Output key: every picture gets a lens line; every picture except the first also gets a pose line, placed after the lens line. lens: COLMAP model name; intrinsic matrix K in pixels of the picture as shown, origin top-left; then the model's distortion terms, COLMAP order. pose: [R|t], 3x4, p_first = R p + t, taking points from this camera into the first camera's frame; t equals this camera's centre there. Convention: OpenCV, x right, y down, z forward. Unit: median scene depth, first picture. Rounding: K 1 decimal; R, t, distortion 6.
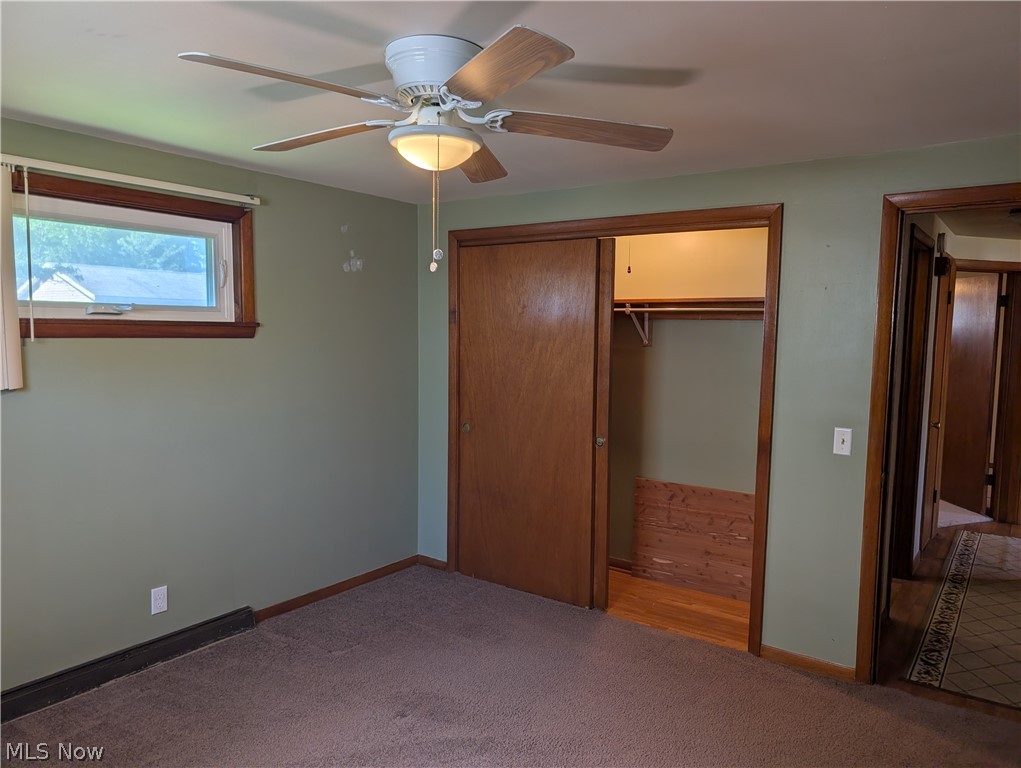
lens RADIAL K [[721.4, 0, 510.6], [0, 721.4, 399.8], [0, 0, 1]] dist [-0.001281, -0.000743]
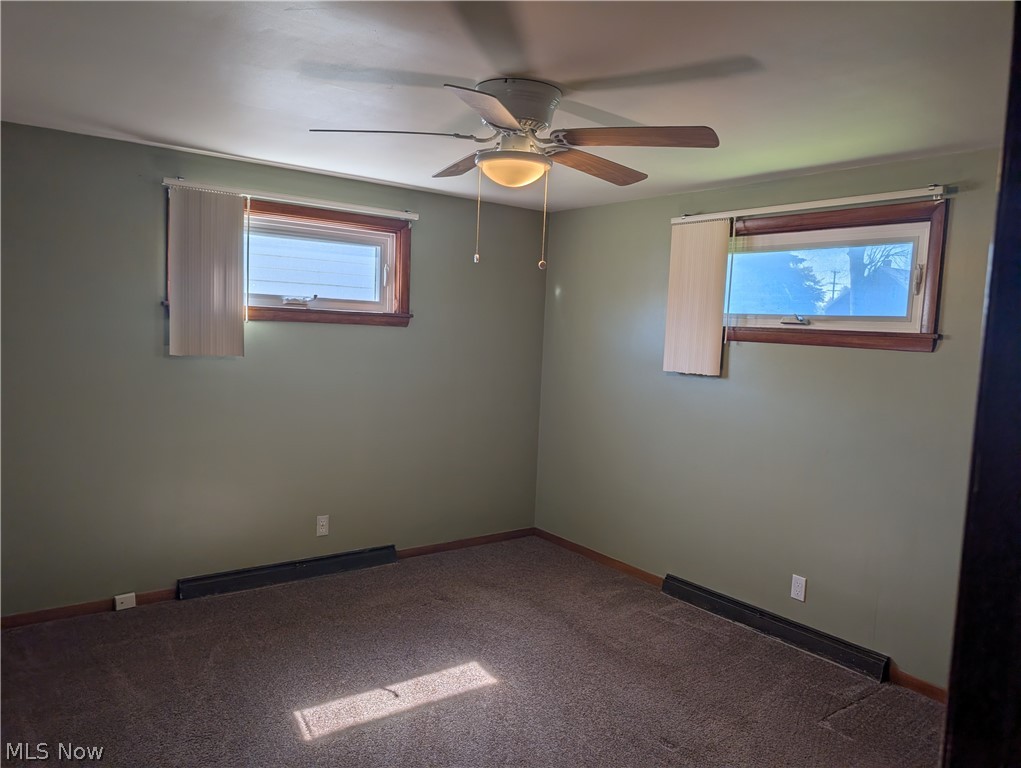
lens RADIAL K [[728.6, 0, 510.5], [0, 728.6, 384.0], [0, 0, 1]] dist [-0.001795, -0.000706]
pose [[-0.285066, 0.056119, -0.956864, 0.716834], [-0.140565, 0.985044, 0.099648, -0.076382], [0.948145, 0.162908, -0.272914, 0.910544]]
